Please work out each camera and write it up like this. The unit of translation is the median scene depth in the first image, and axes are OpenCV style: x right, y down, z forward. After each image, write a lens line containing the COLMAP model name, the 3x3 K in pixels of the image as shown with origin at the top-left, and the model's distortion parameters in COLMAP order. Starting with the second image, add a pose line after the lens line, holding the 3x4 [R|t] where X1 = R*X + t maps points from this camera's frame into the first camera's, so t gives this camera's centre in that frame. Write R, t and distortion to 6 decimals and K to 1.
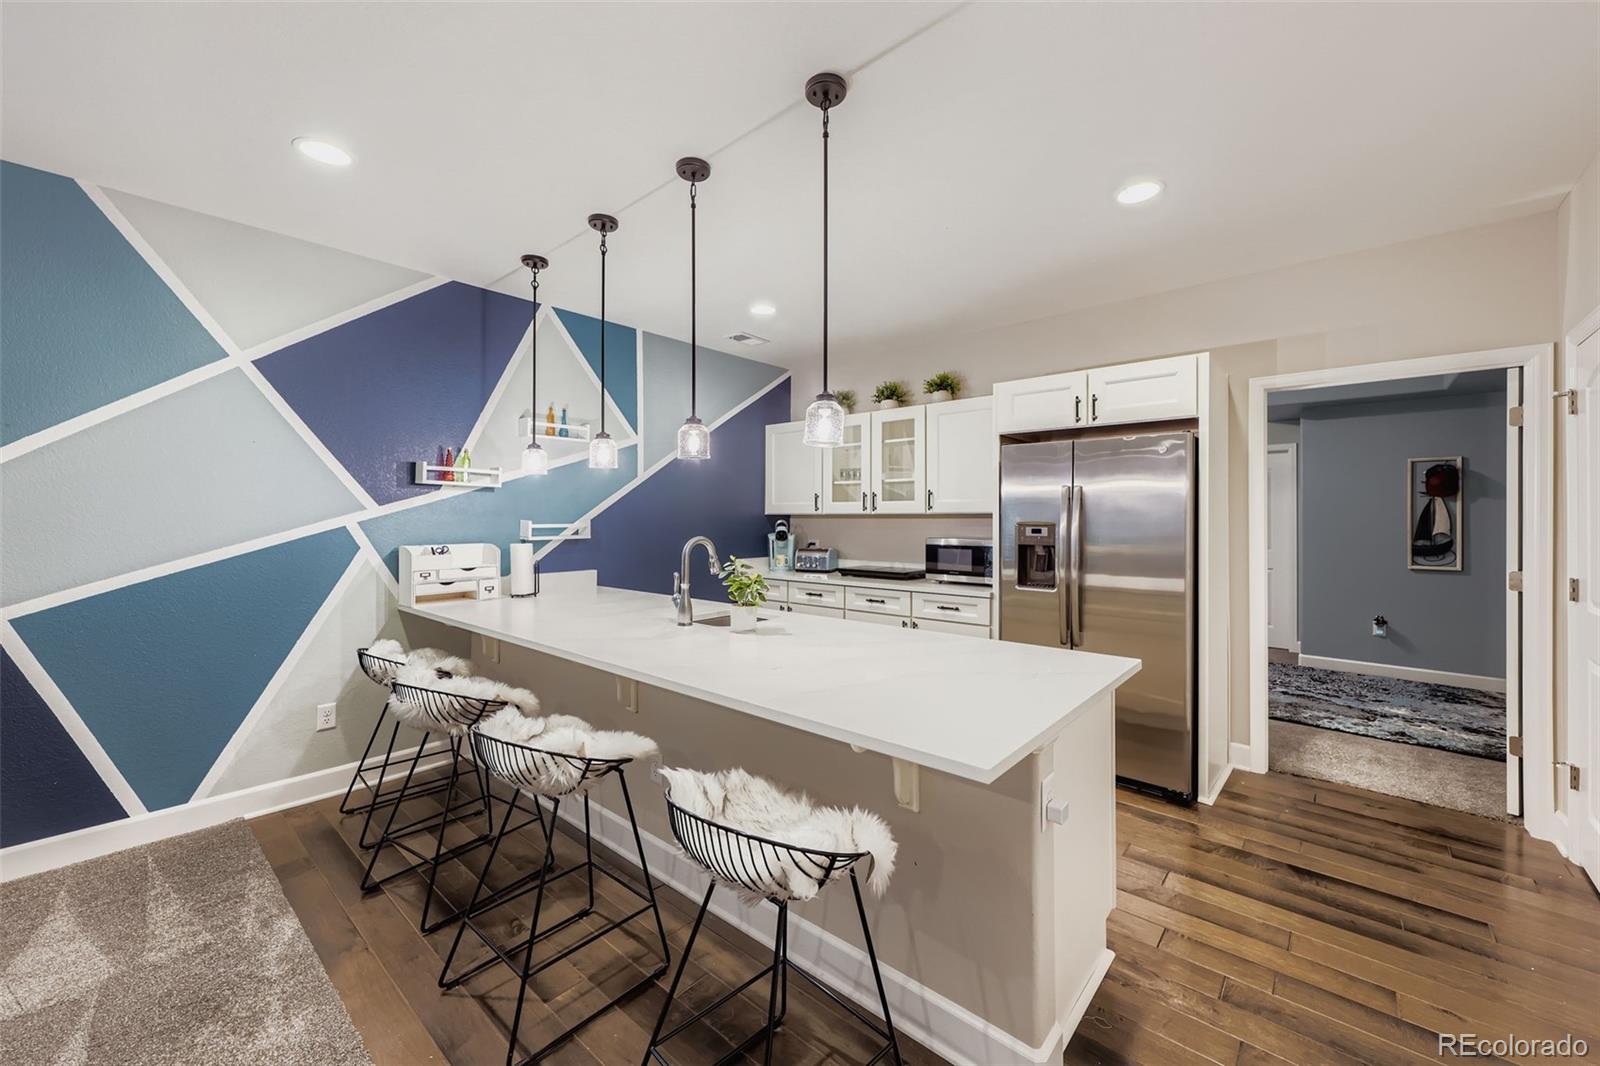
lens RADIAL K [[621.2, 0, 792.8], [0, 621.2, 513.9], [0, 0, 1]] dist [0.009002, -0.001420]
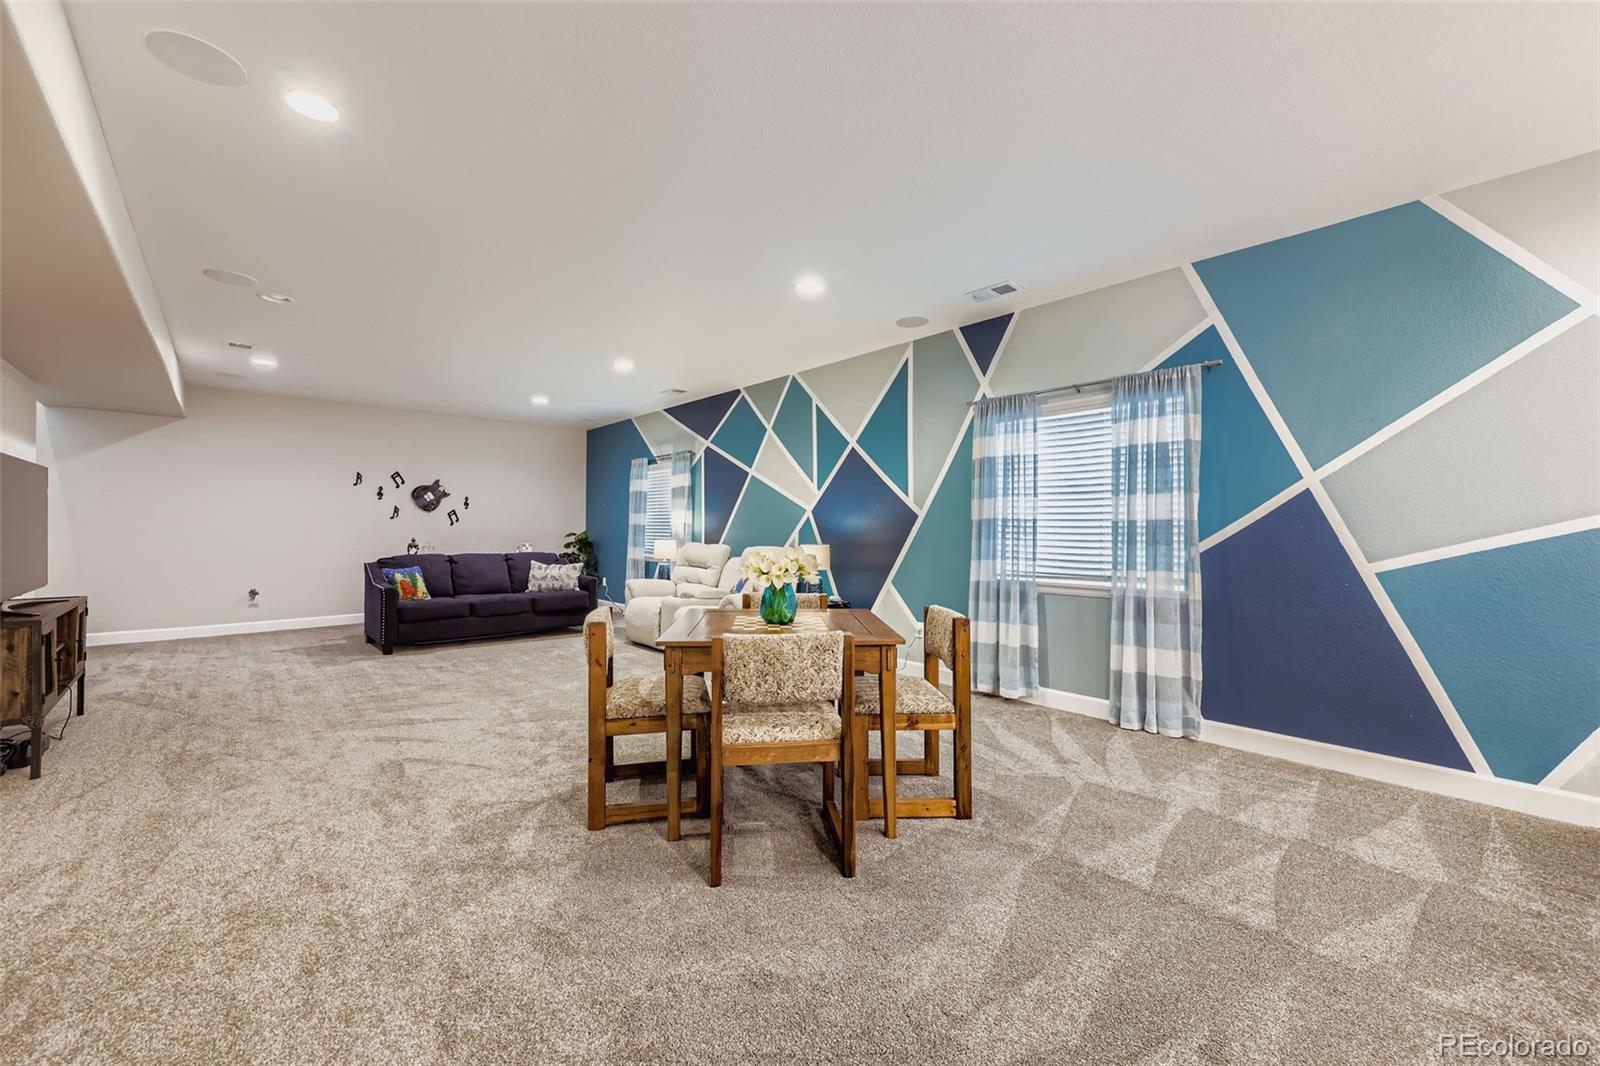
lens RADIAL K [[621.2, 0, 796.2], [0, 621.2, 522.4], [0, 0, 1]] dist [0.009002, -0.001420]
pose [[-0.100585, -0.012257, -0.994853, 0.068848], [0.002443, 0.999918, -0.012566, 0.044133], [0.994925, -0.003694, -0.100547, -0.017956]]
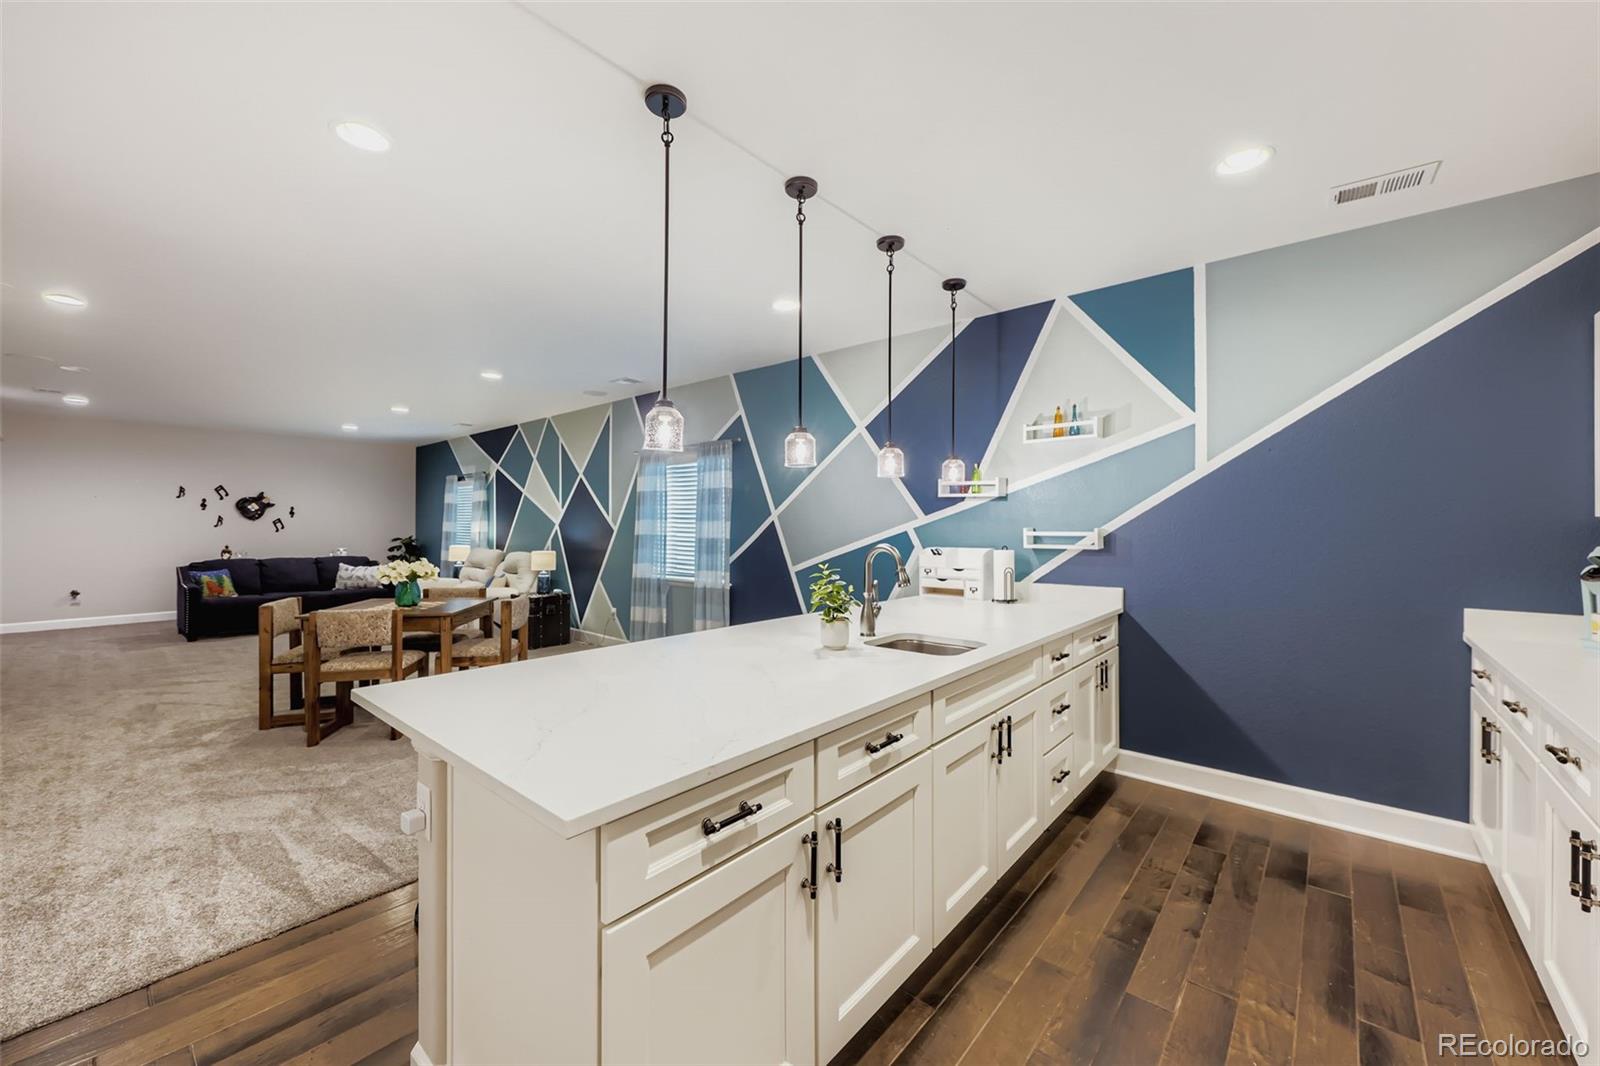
lens RADIAL K [[621.2, 0, 805.4], [0, 621.2, 523.6], [0, 0, 1]] dist [0.009002, -0.001420]
pose [[0.015978, -0.003331, -0.999867, 0.490465], [0.001138, 0.999994, -0.003313, 0.005839], [0.999872, -0.001085, 0.015982, 0.554871]]
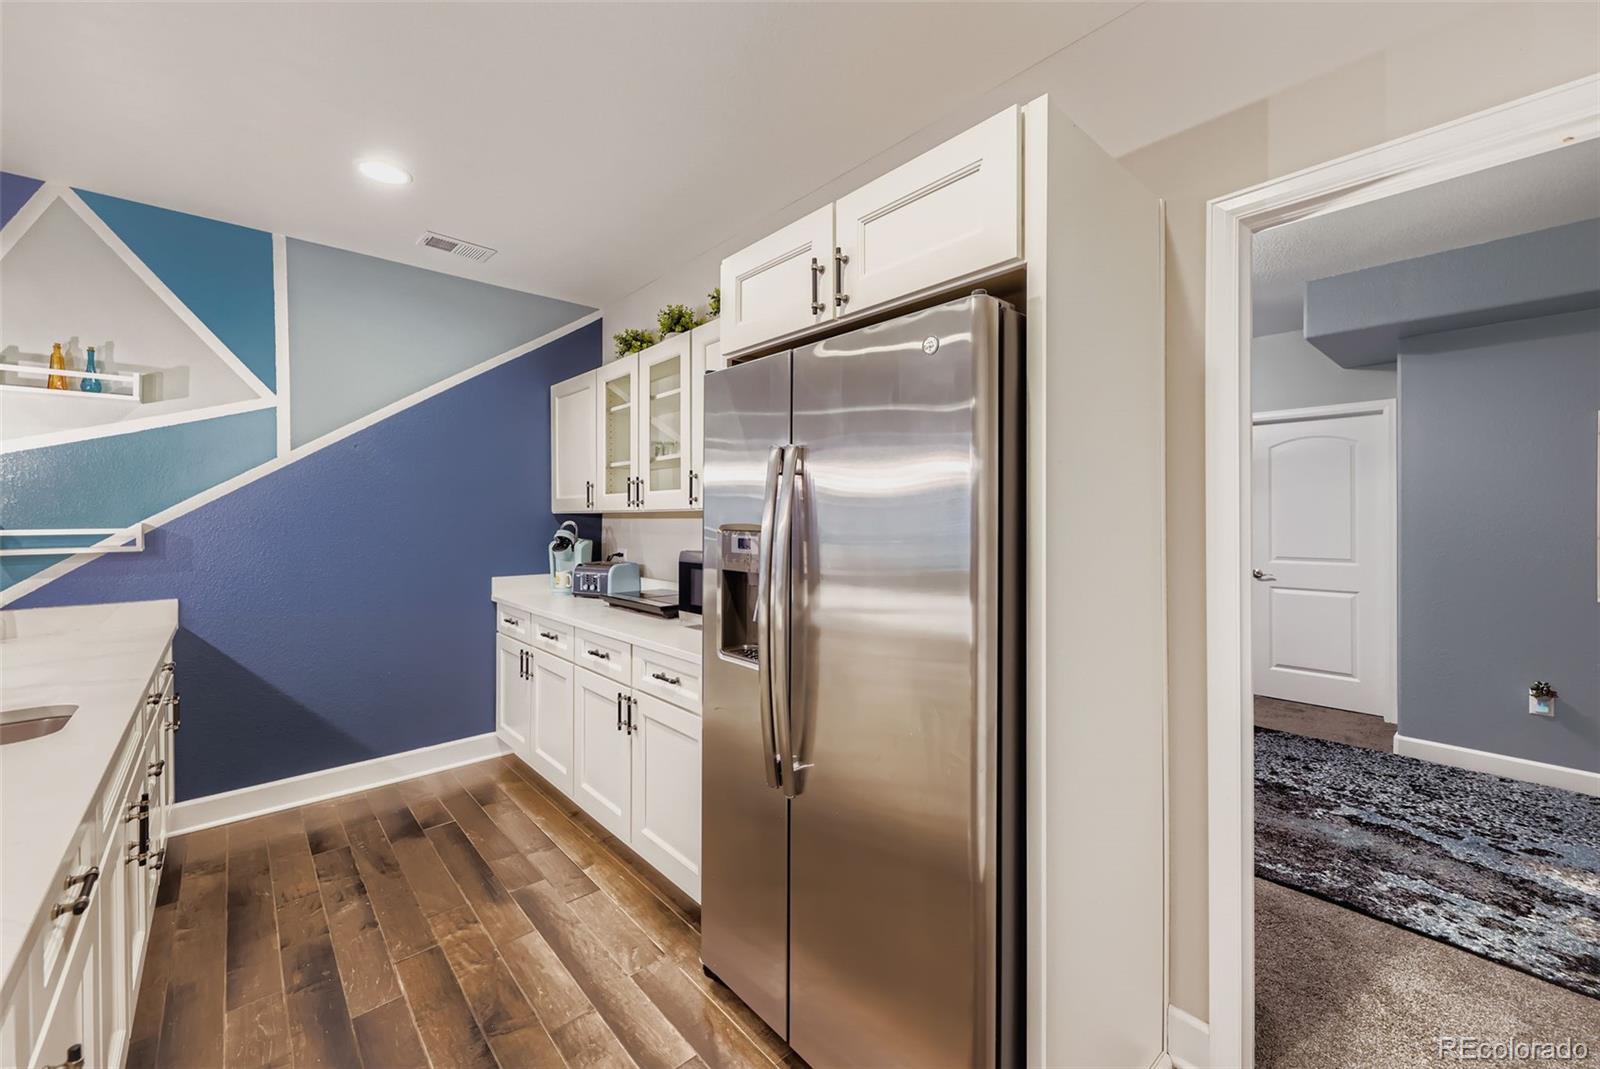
lens RADIAL K [[621.2, 0, 799.4], [0, 621.2, 517.2], [0, 0, 1]] dist [0.009002, -0.001420]
pose [[0.992980, -0.004357, -0.118206, 0.396345], [0.004843, 0.999981, 0.003828, 0.004798], [0.118187, -0.004374, 0.992982, 0.417775]]
